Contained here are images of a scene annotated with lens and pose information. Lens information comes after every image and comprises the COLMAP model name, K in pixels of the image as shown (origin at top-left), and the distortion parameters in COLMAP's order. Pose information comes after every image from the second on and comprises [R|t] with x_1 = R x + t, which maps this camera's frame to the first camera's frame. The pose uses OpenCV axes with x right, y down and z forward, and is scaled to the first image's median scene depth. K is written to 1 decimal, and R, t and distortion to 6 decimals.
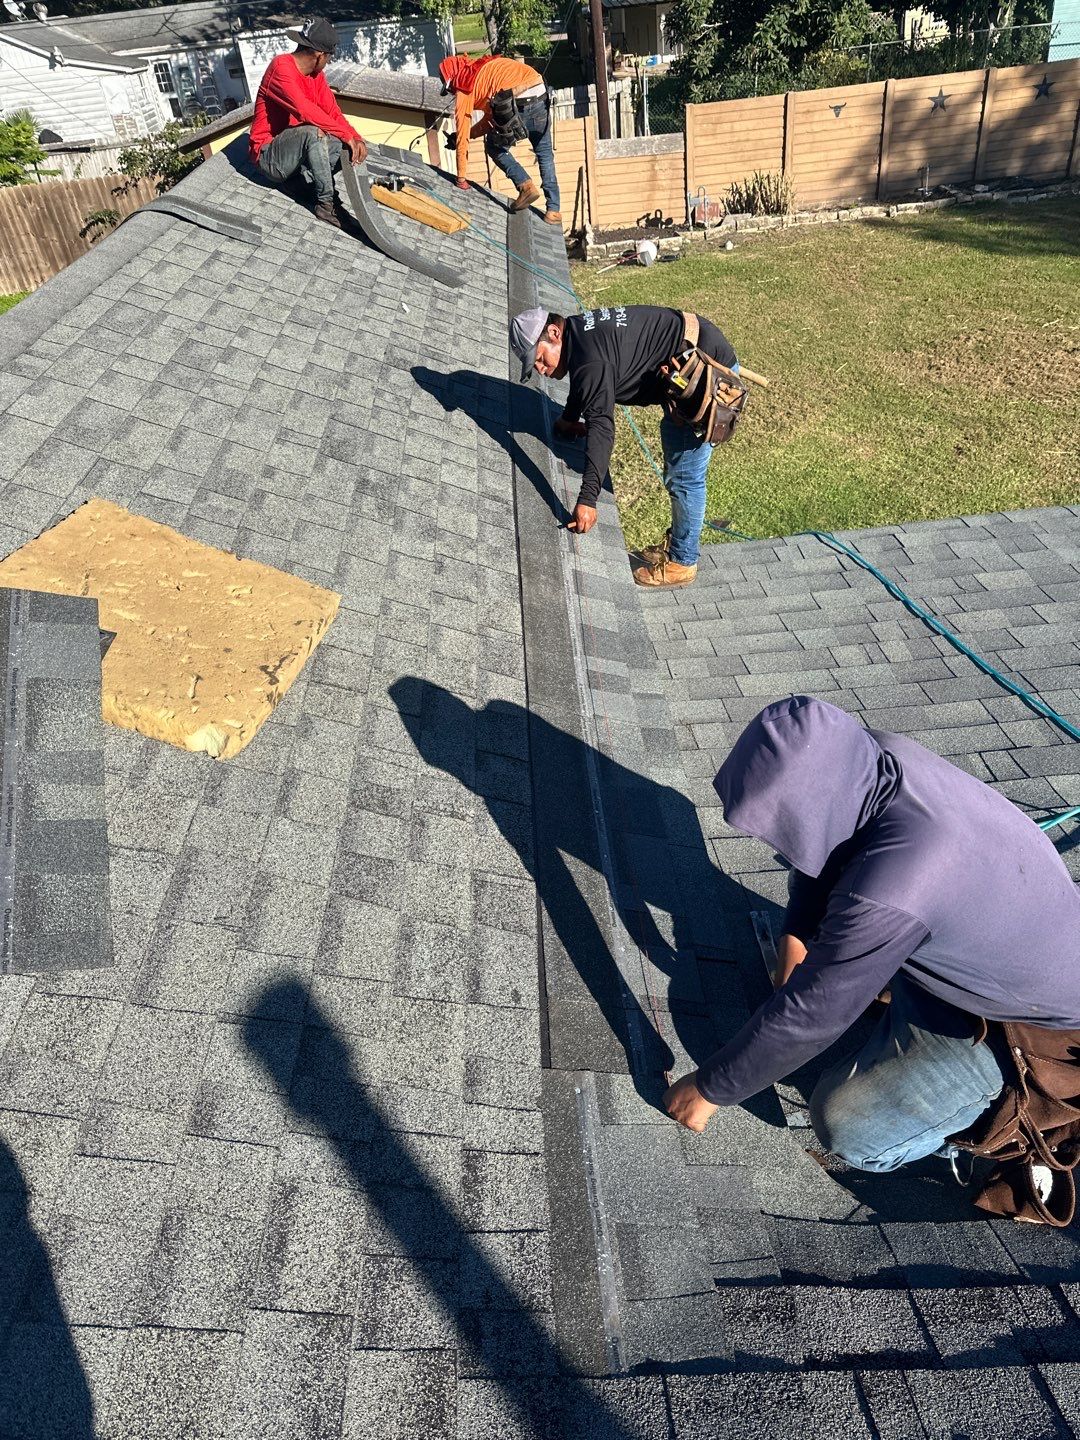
lens RADIAL K [[1013.8, 0, 538.9], [0, 1013.8, 701.1], [0, 0, 1]] dist [0.045393, -0.063391]
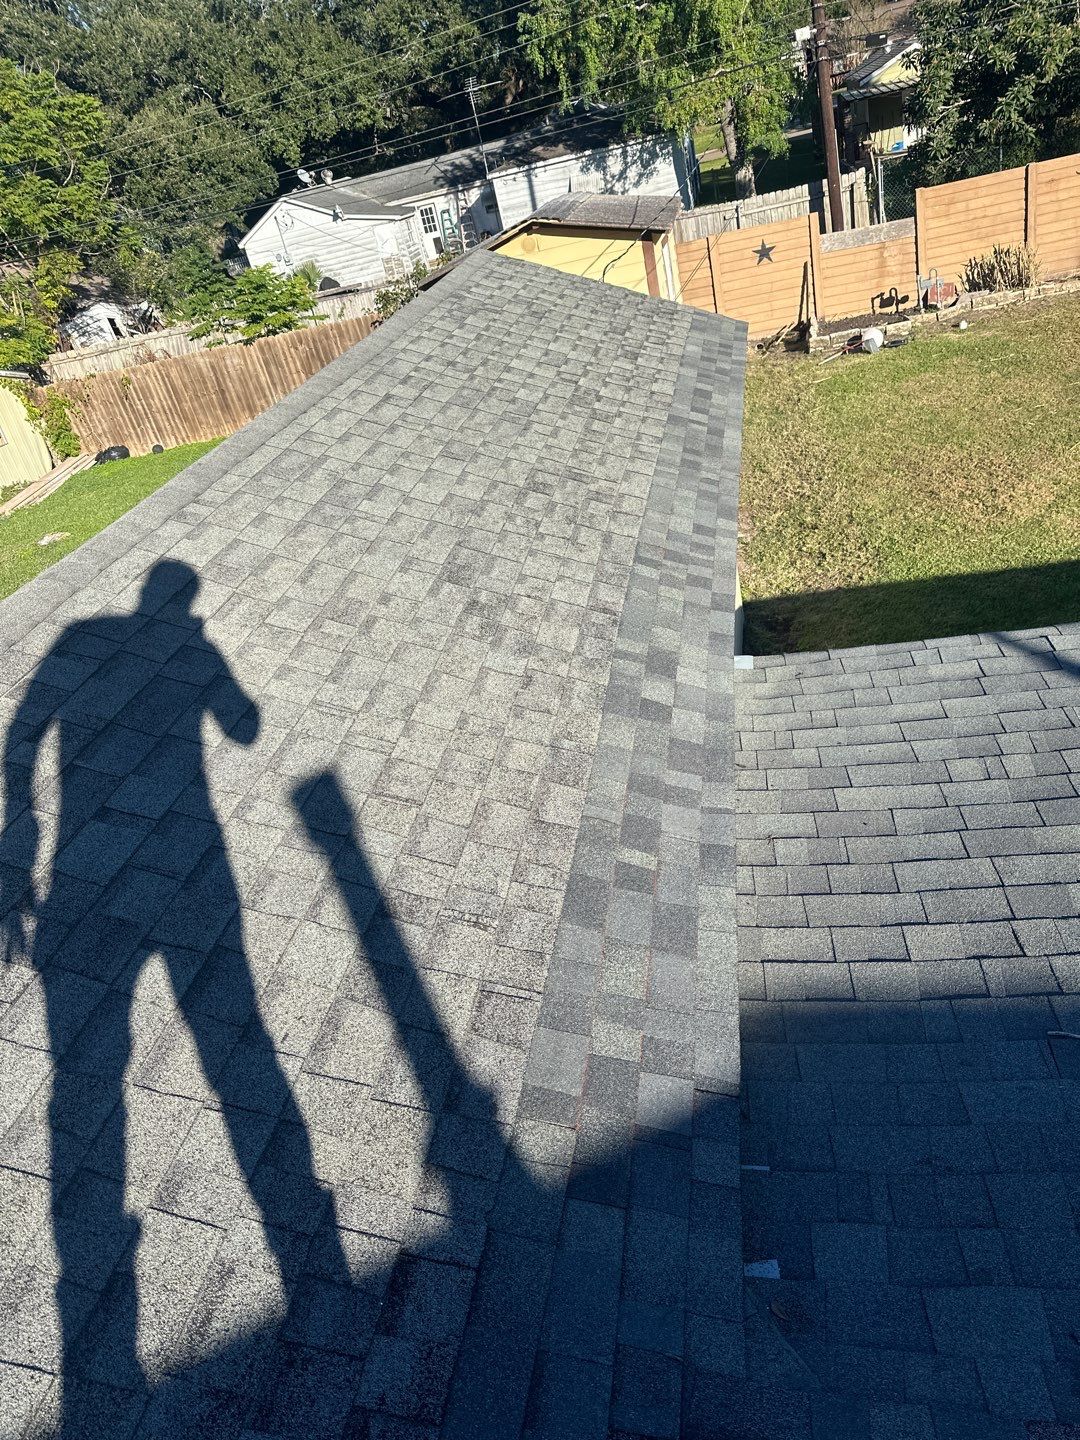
lens RADIAL K [[999.8, 0, 535.5], [0, 999.8, 722.0], [0, 0, 1]] dist [0.060047, -0.070887]
pose [[0.969846, 0.005149, -0.243665, 0.029758], [-0.020354, 0.997995, -0.059923, -0.005051], [0.242868, 0.063075, 0.968006, -0.002067]]
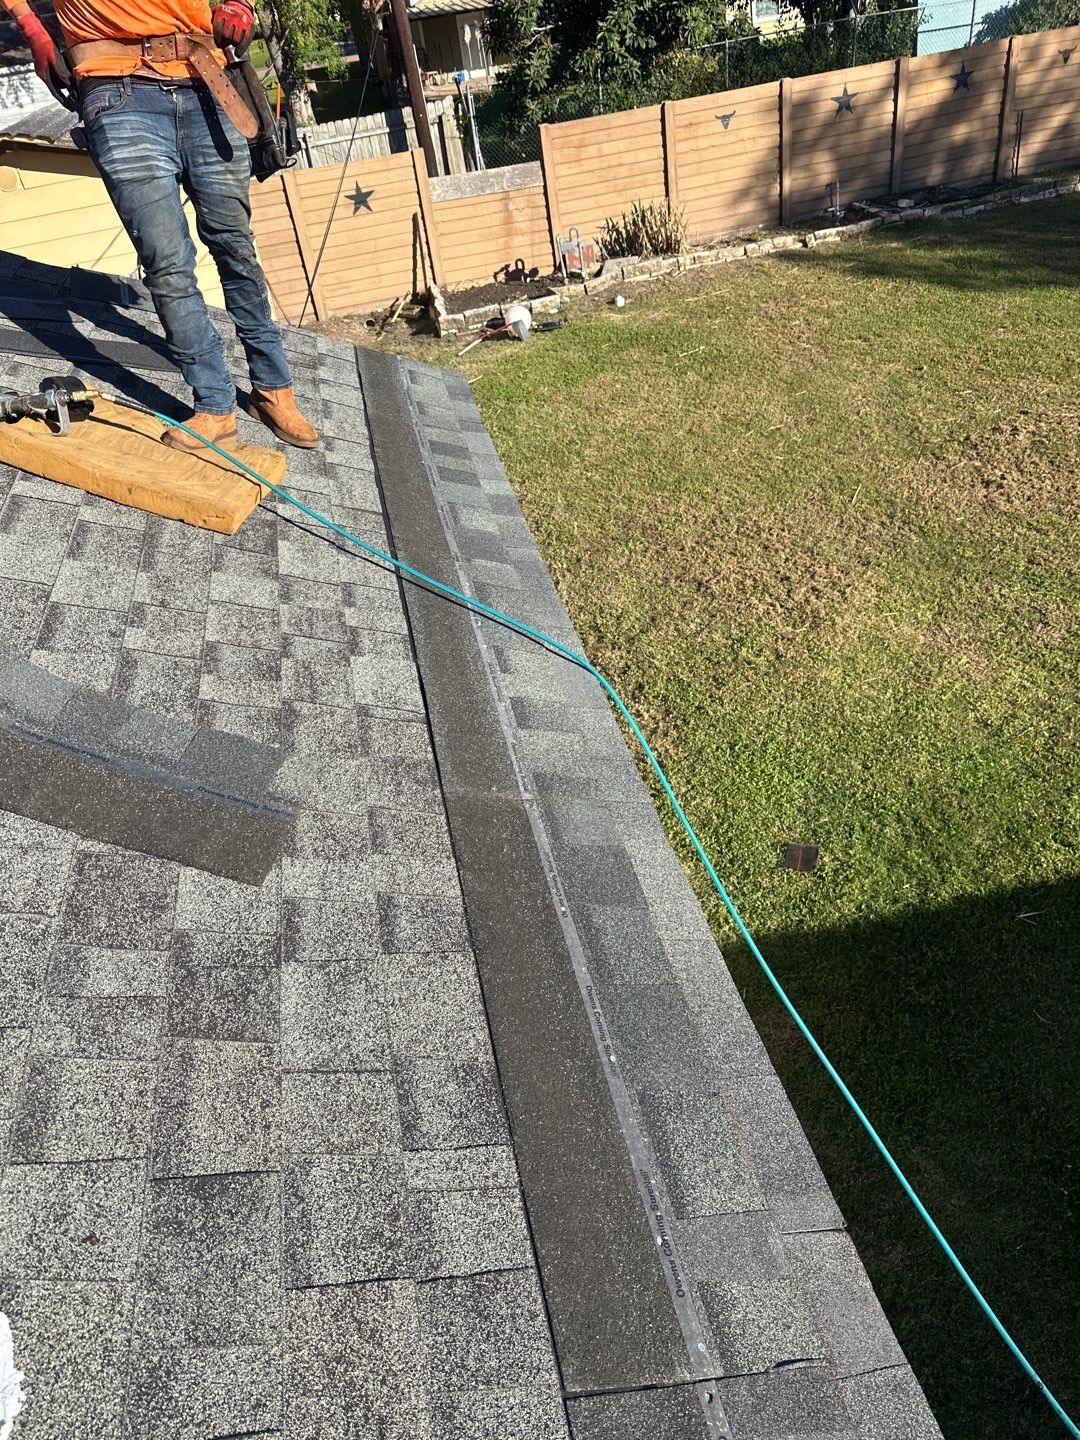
lens RADIAL K [[1018.3, 0, 523.4], [0, 1018.3, 696.4], [0, 0, 1]] dist [0.062316, -0.098173]
pose [[0.985497, -0.125809, 0.113876, -0.013366], [0.128094, 0.991677, -0.012950, -0.150430], [-0.111299, 0.027349, 0.993411, 0.245832]]
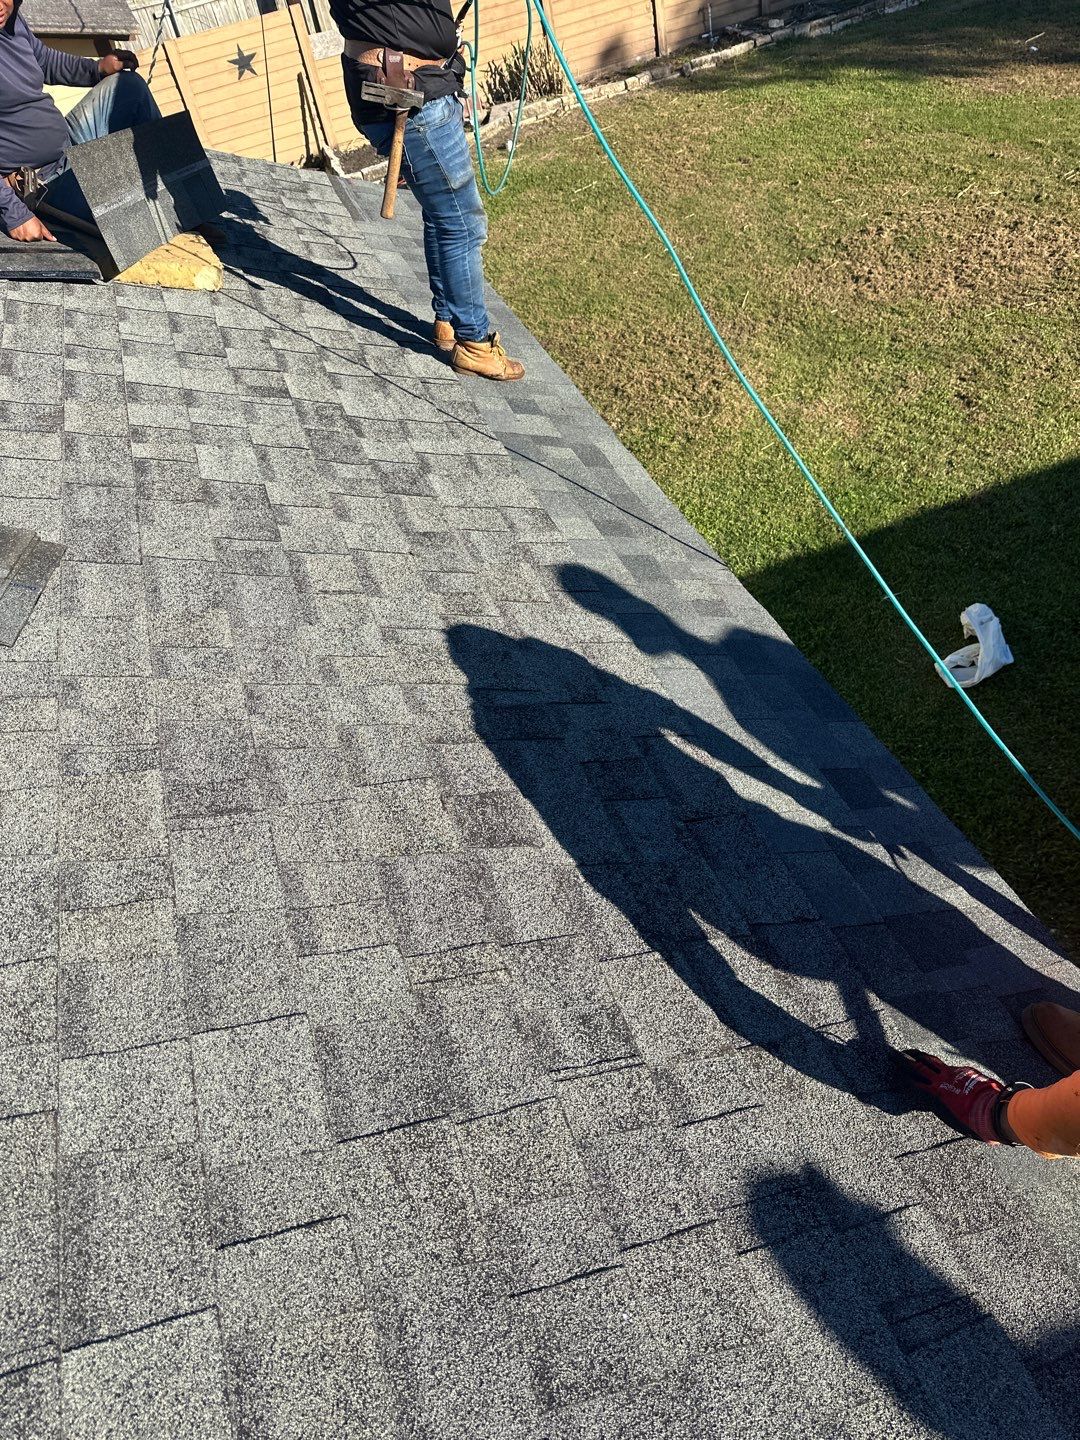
lens RADIAL K [[1039.0, 0, 504.7], [0, 1039.0, 723.0], [0, 0, 1]] dist [0.003010, -0.007876]
pose [[0.957748, -0.249754, 0.142627, -0.048776], [0.234040, 0.965010, 0.118238, -0.109198], [-0.167167, -0.079862, 0.982689, 0.167016]]
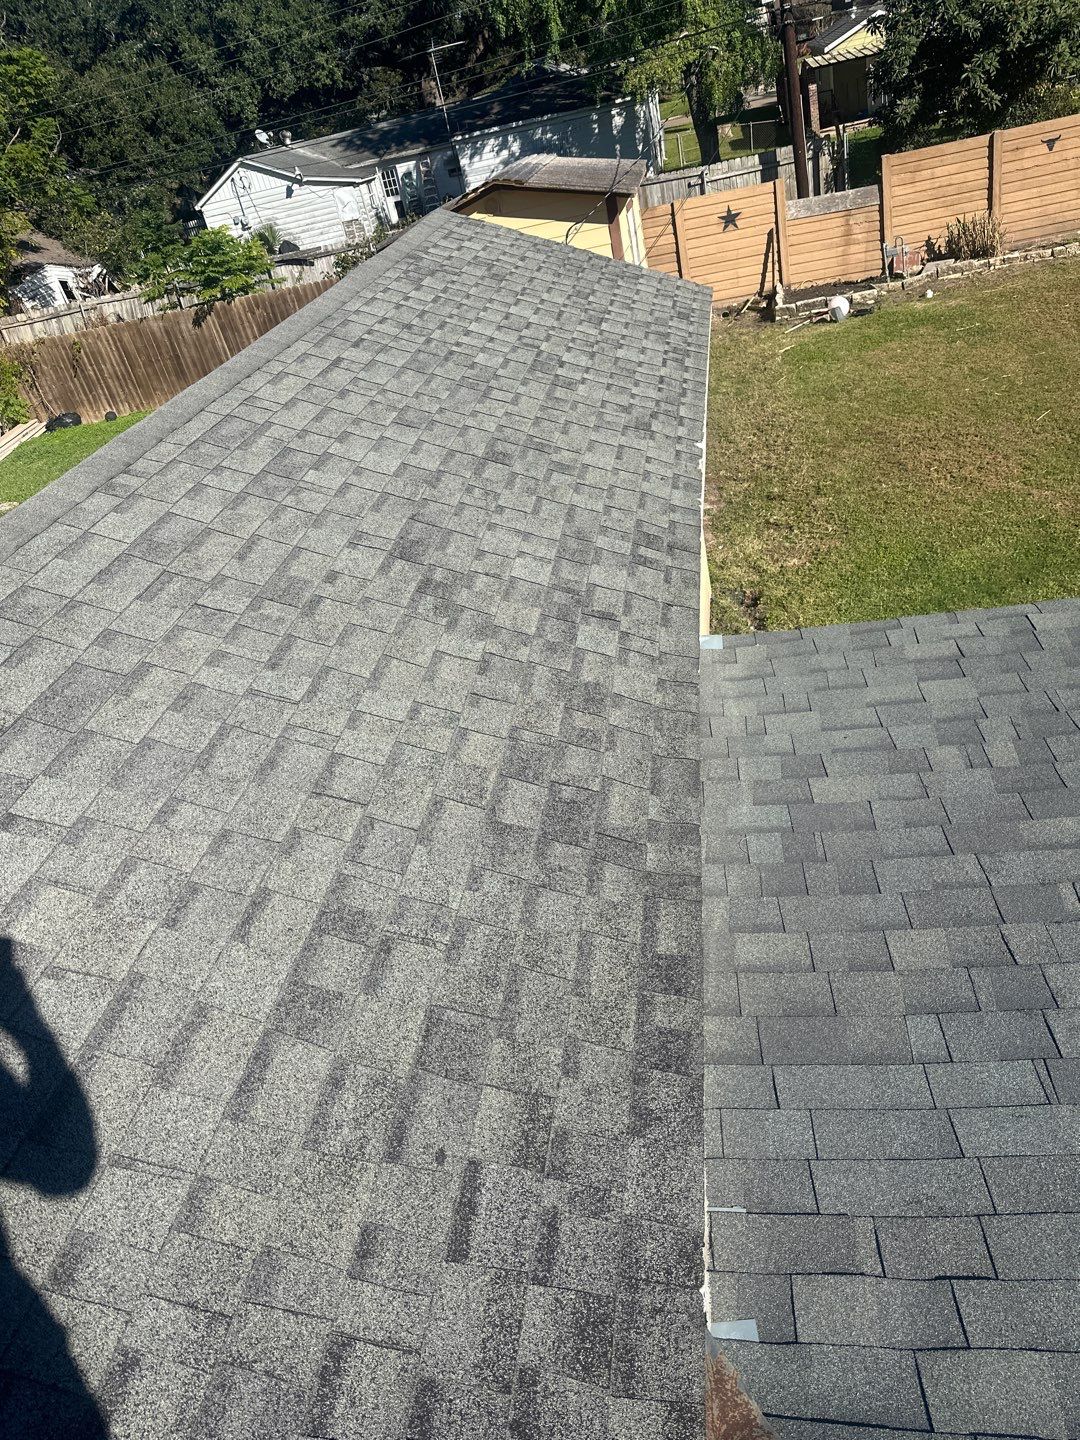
lens RADIAL K [[997.6, 0, 531.8], [0, 997.6, 710.4], [0, 0, 1]] dist [0.061374, -0.073841]
pose [[0.976671, 0.005175, -0.214678, 0.028228], [-0.014605, 0.998996, -0.042362, -0.008877], [0.214243, 0.044509, 0.975766, 0.010329]]
